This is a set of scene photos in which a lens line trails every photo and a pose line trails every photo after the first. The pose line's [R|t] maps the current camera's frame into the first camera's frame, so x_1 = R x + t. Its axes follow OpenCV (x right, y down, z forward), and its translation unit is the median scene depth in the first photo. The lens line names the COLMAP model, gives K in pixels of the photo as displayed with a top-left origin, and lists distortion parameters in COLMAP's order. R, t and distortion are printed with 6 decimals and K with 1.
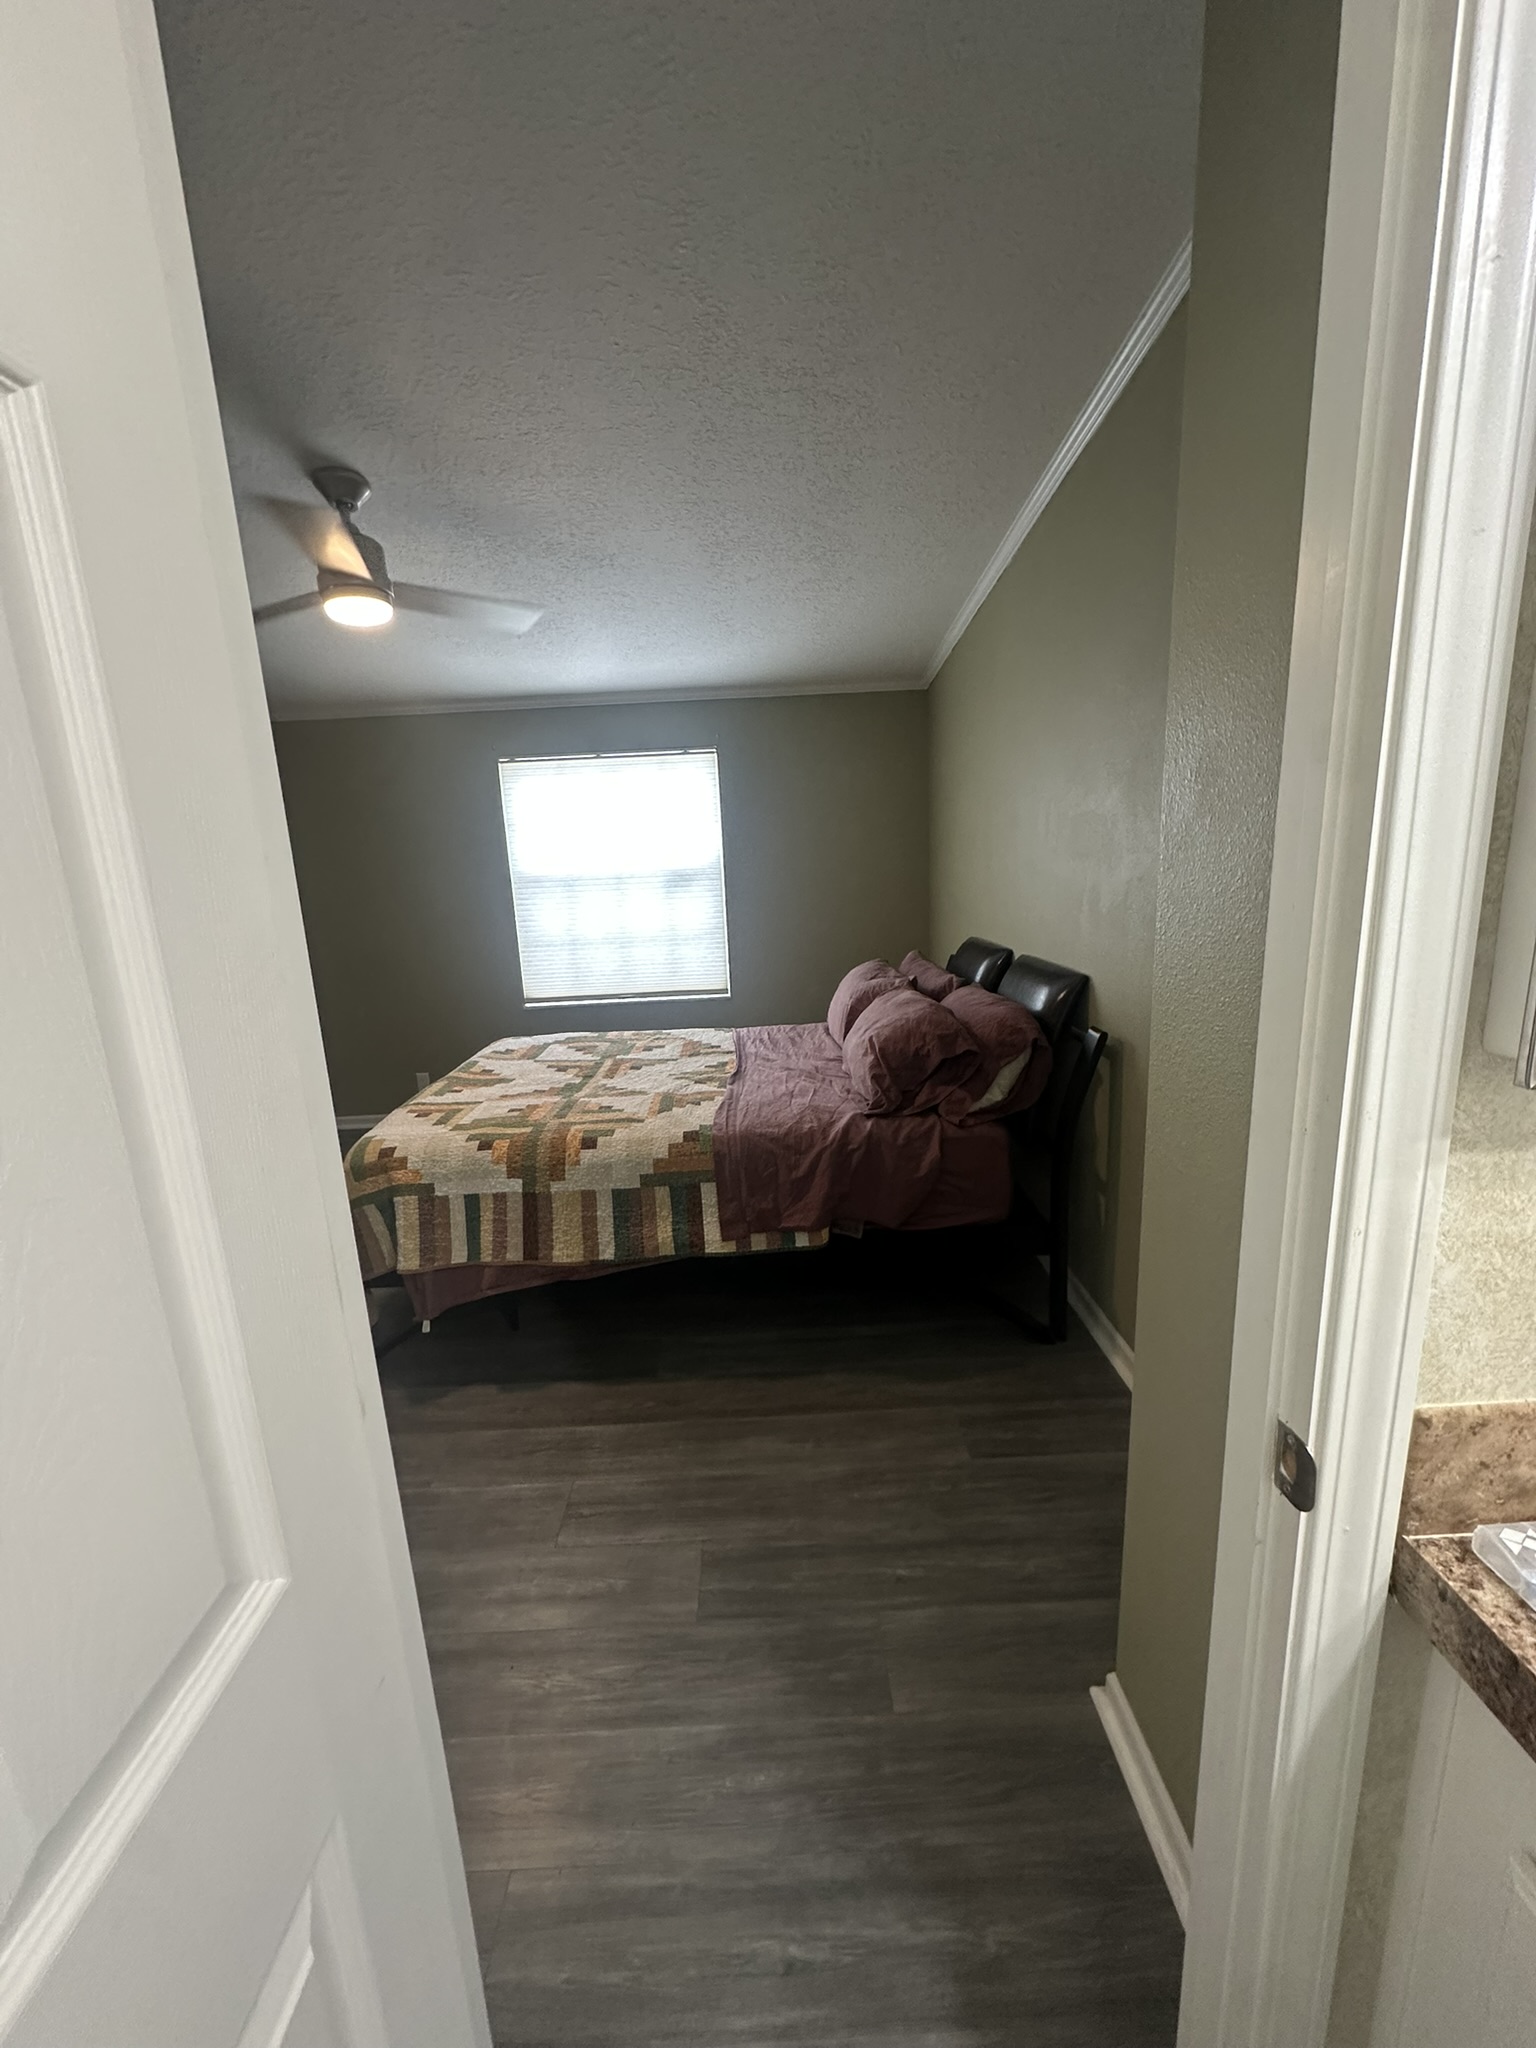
lens RADIAL K [[820.2, 0, 767.1], [0, 820.2, 1028.3], [0, 0, 1]] dist [0.001374, -0.000029]
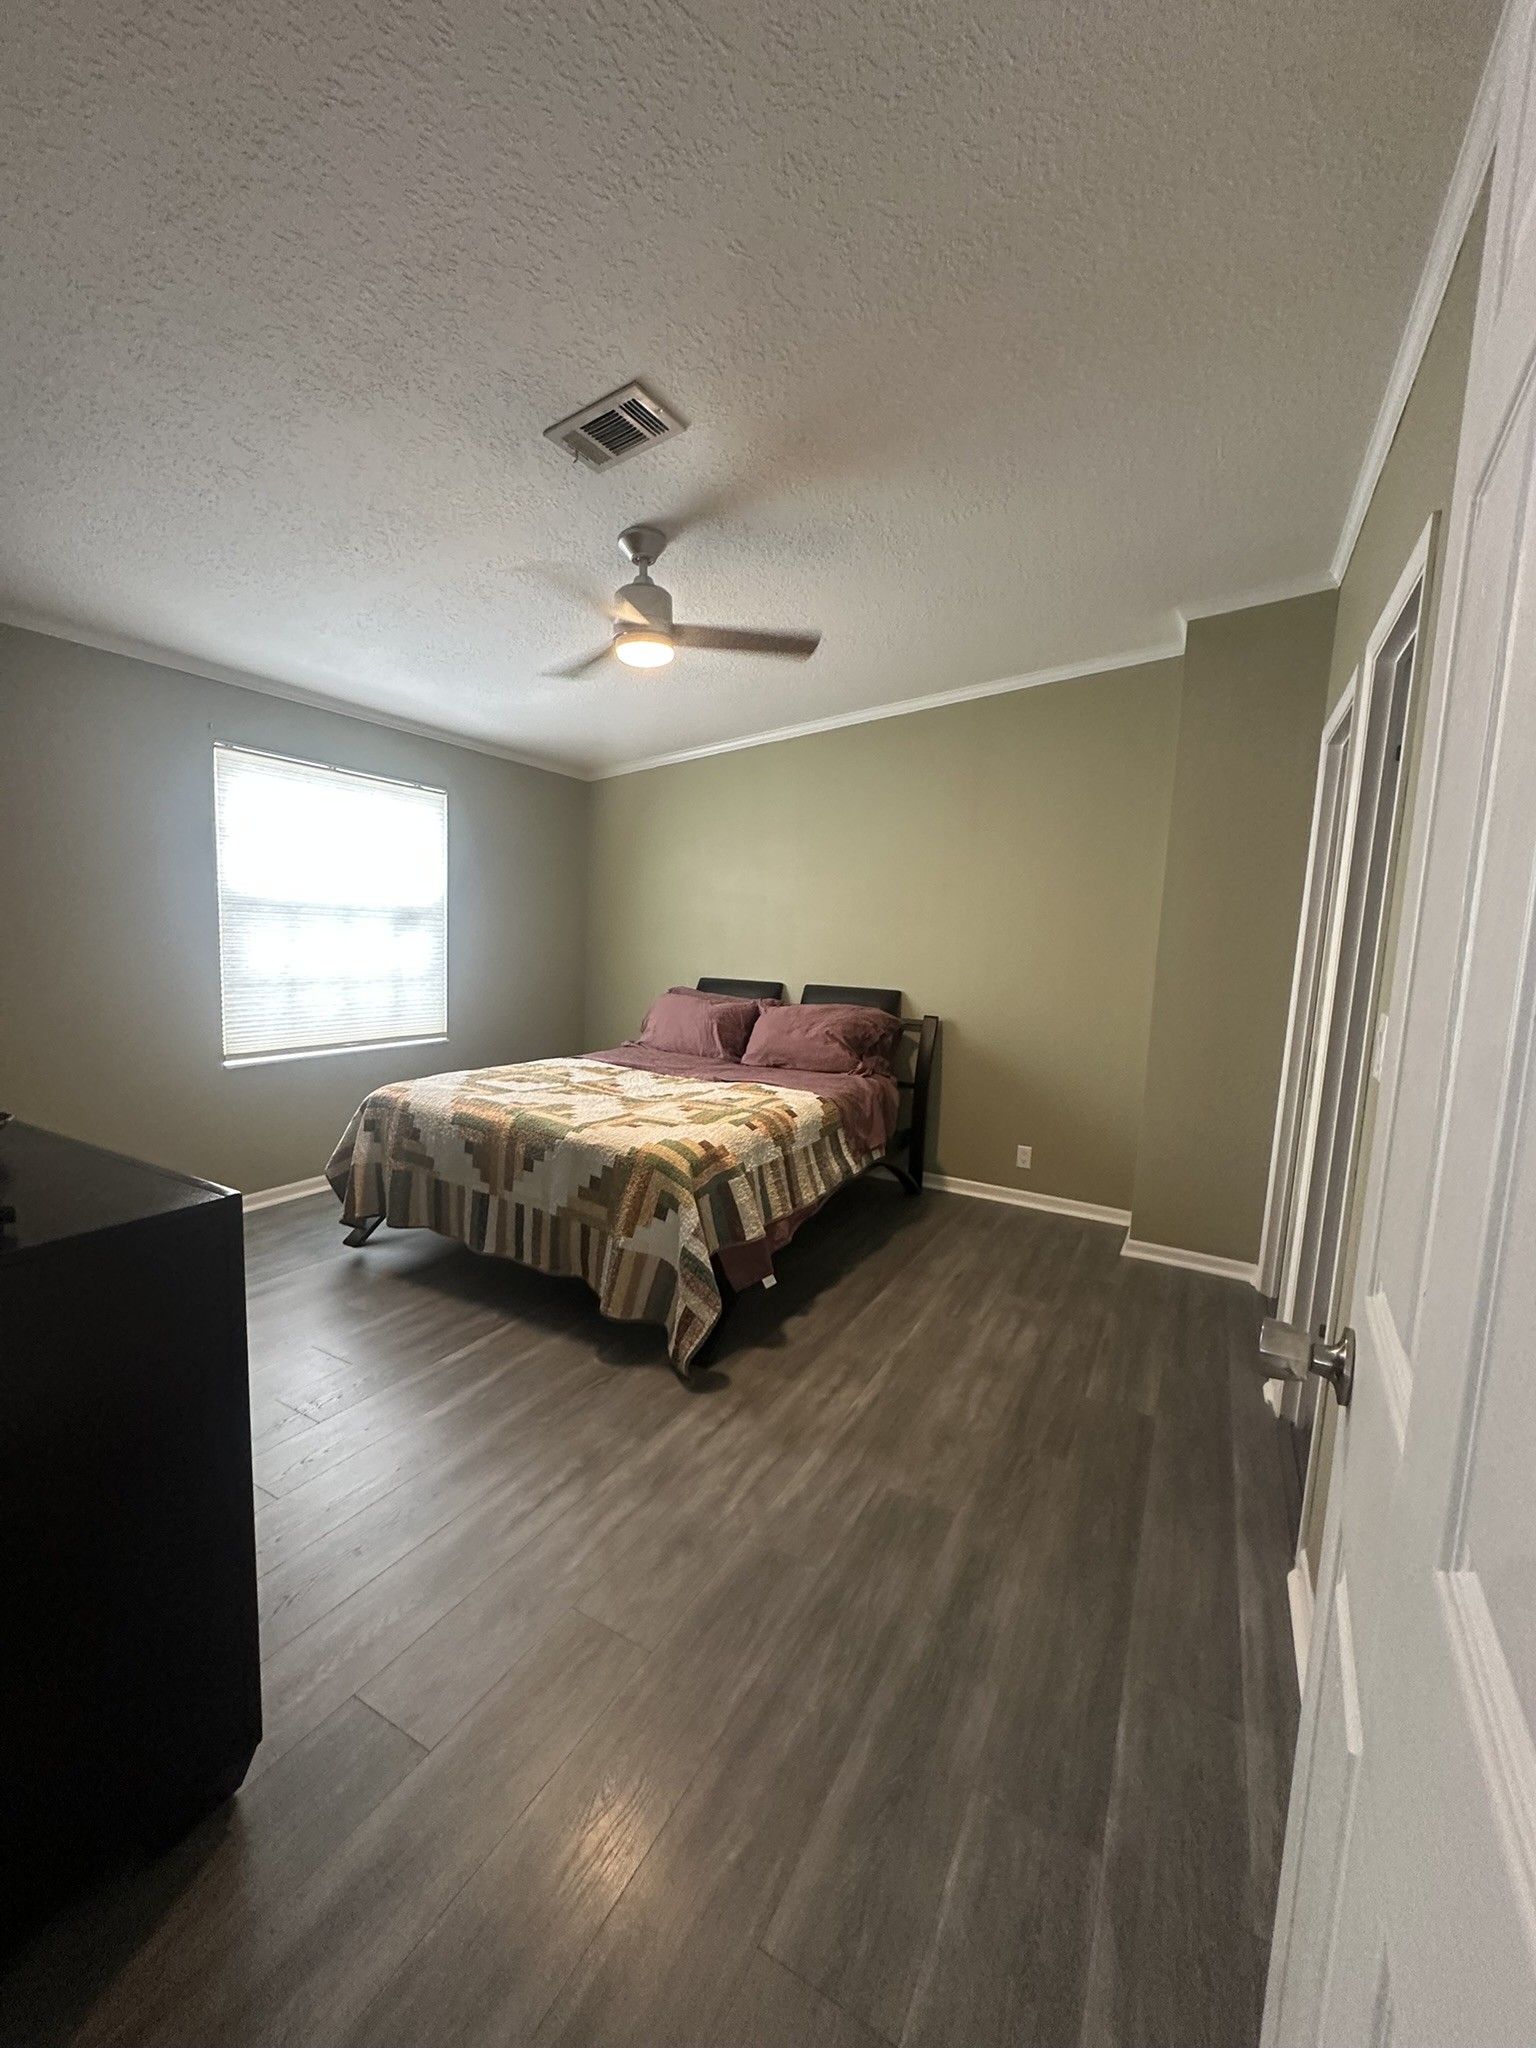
lens RADIAL K [[820.2, 0, 770.5], [0, 820.2, 1023.6], [0, 0, 1]] dist [0.001374, -0.000029]
pose [[0.484625, -0.031807, 0.874143, -0.744978], [0.118716, 0.992484, -0.029703, 0.017577], [-0.866628, 0.118169, 0.484759, 0.203273]]
